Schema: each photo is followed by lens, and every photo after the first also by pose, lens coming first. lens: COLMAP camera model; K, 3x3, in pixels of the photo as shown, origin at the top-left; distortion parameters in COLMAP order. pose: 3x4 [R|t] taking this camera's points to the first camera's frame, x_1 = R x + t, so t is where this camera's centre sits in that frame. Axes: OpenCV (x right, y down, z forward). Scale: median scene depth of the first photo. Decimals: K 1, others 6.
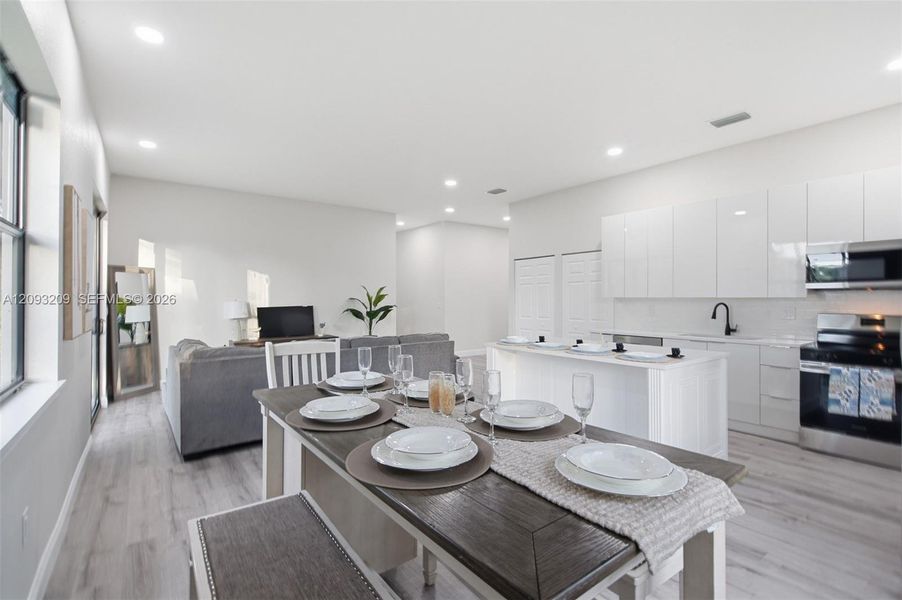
lens RADIAL K [[413.1, 0, 447.5], [0, 413.1, 299.4], [0, 0, 1]] dist [0.006297, -0.003846]
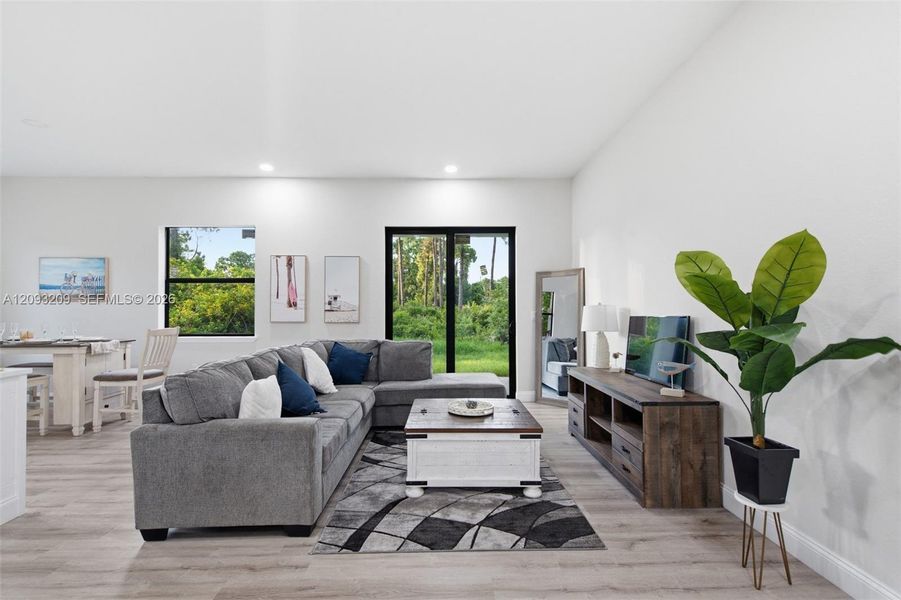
lens RADIAL K [[412.6, 0, 451.1], [0, 412.6, 304.5], [0, 0, 1]] dist [0.006297, -0.003846]
pose [[-0.578875, -0.006906, -0.815387, 0.191209], [0.000107, 0.999963, -0.008545, 0.009514], [0.815416, -0.005034, -0.578853, 1.543805]]
